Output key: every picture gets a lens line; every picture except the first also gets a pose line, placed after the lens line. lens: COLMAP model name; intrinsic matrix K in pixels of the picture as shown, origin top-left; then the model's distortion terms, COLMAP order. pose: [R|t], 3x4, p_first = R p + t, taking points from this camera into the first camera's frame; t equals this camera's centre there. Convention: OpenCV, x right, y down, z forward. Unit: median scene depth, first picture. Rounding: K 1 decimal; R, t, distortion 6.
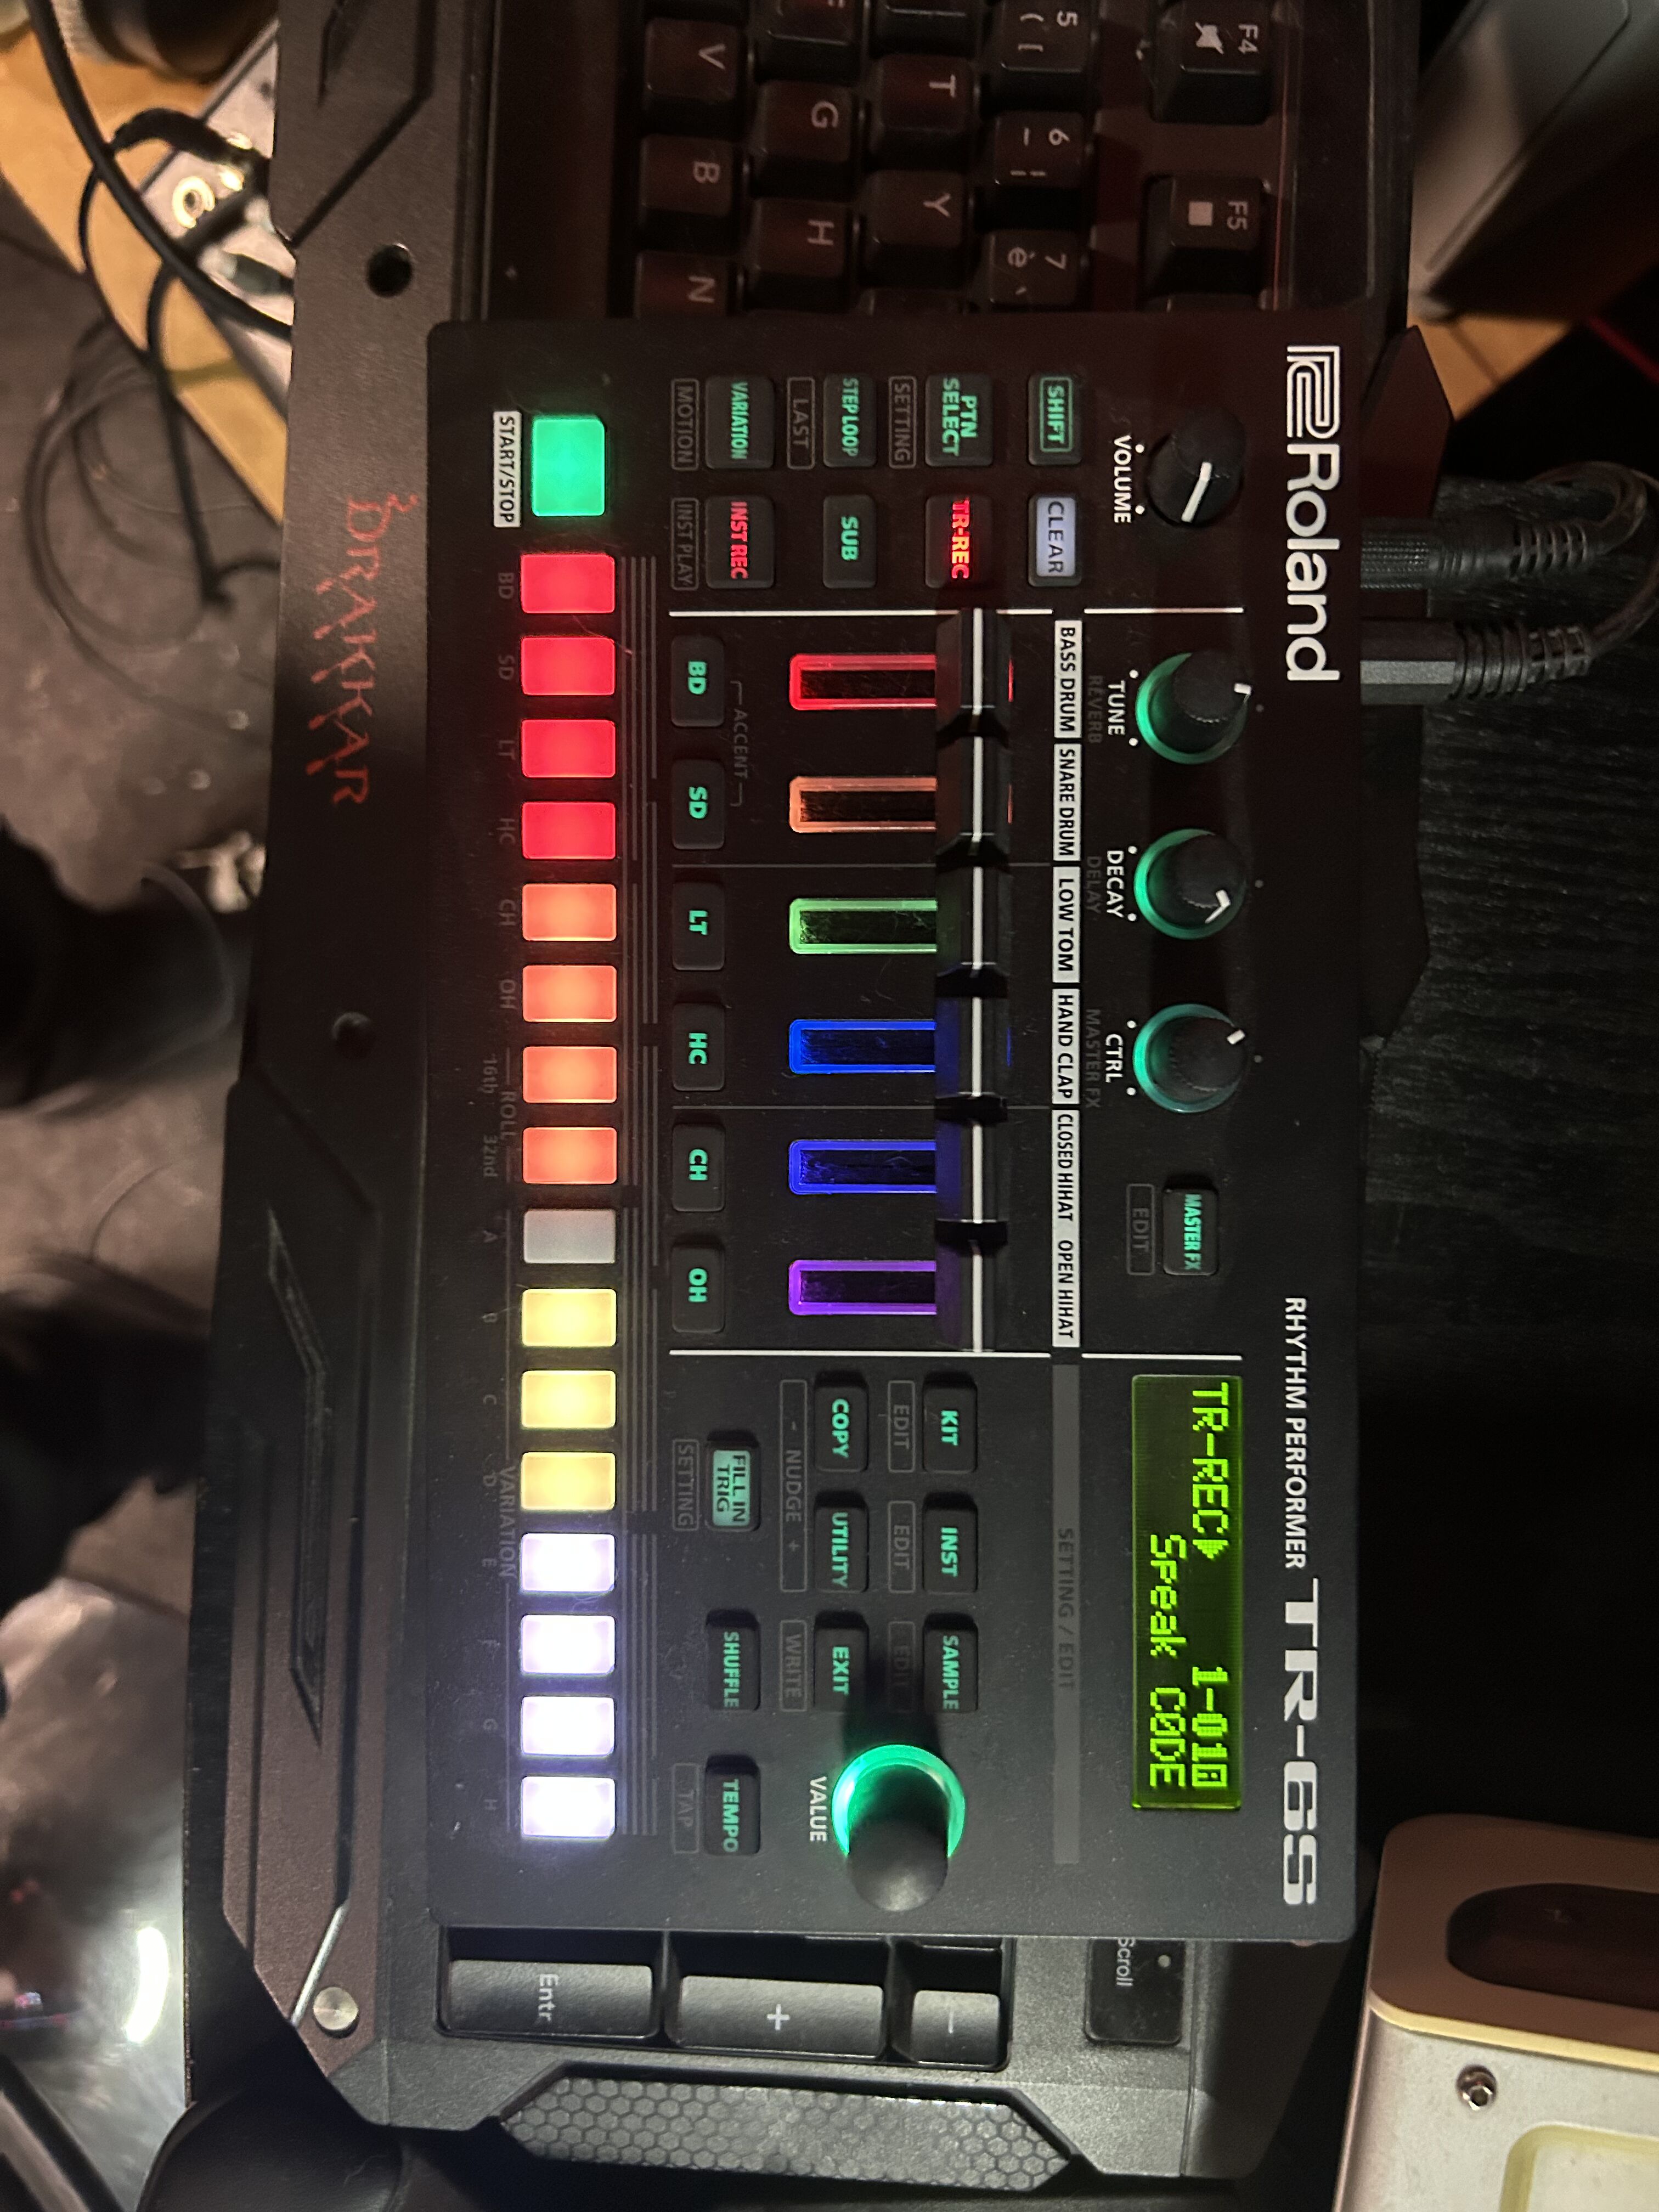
lens RADIAL K [[1798.7, 0, 787.8], [0, 1798.7, 1115.6], [0, 0, 1]] dist [0.073056, -0.273496]
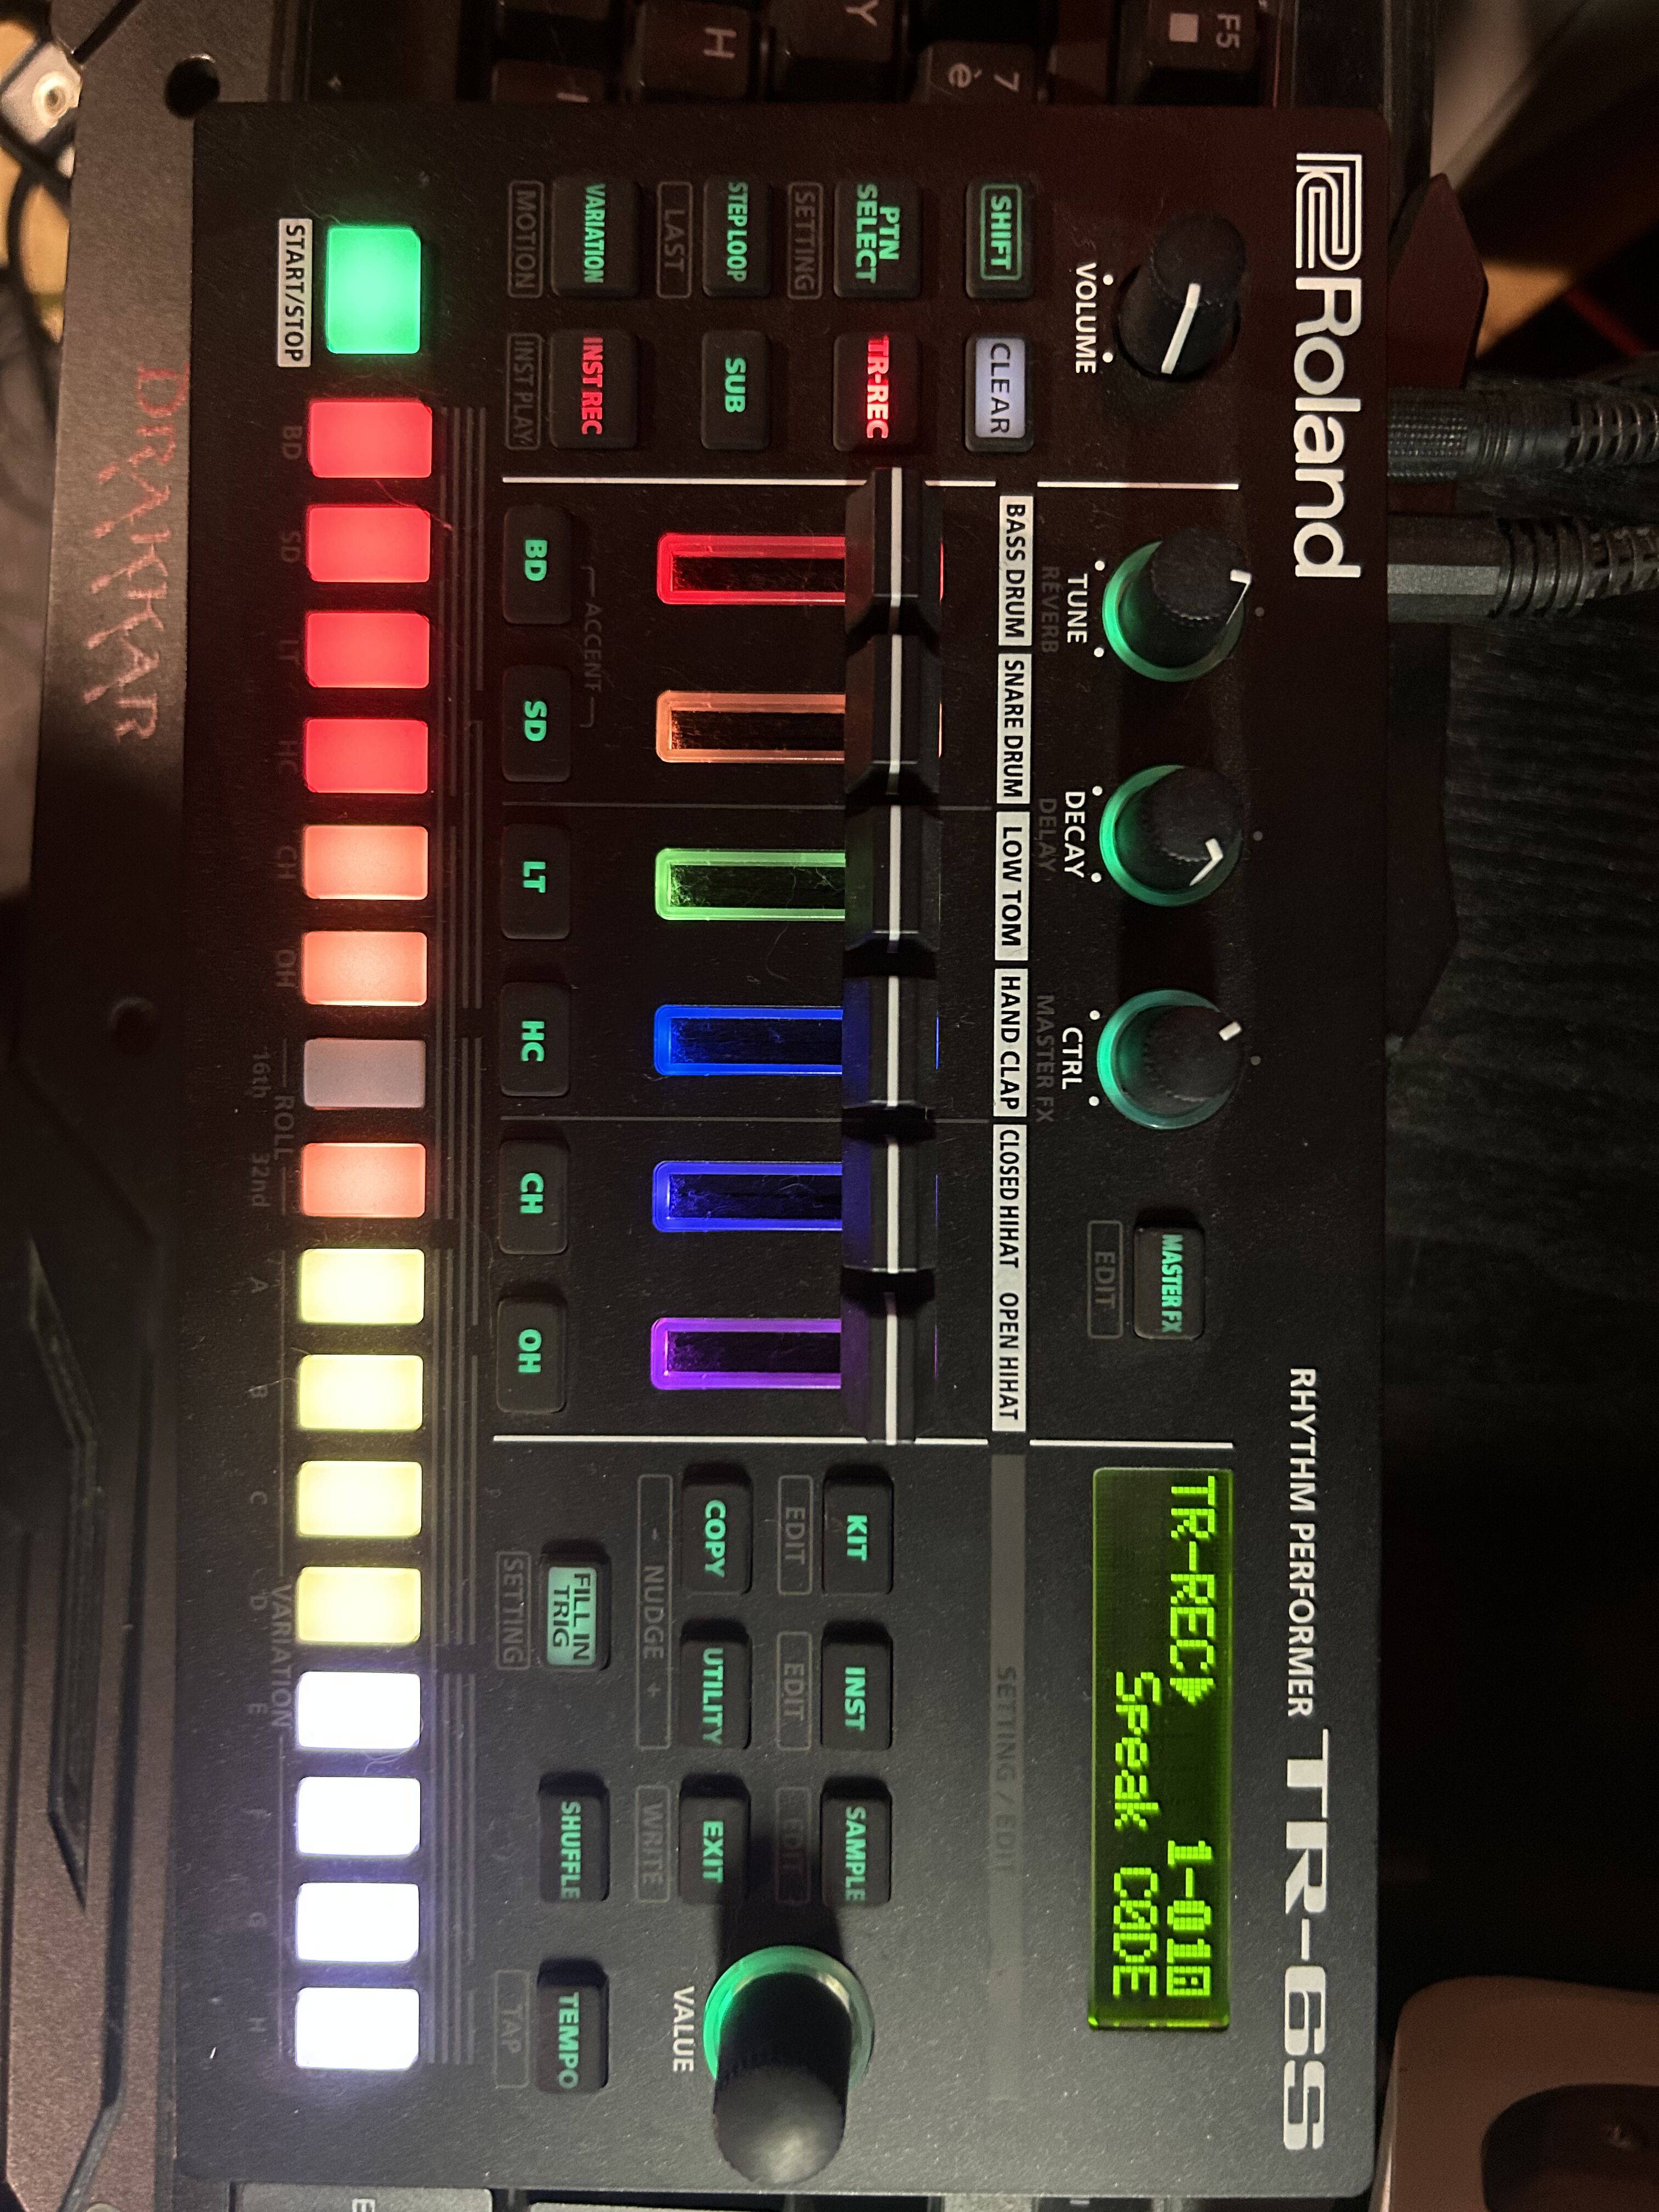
lens RADIAL K [[1648.6, 0, 829.5], [0, 1648.6, 1106.0], [0, 0, 1]] dist [0.010392, -0.060500]
pose [[0.999625, 0.006829, 0.026505, 0.057814], [-0.006586, 0.999936, -0.009243, -0.004077], [-0.026566, 0.009065, 0.999606, 0.294050]]
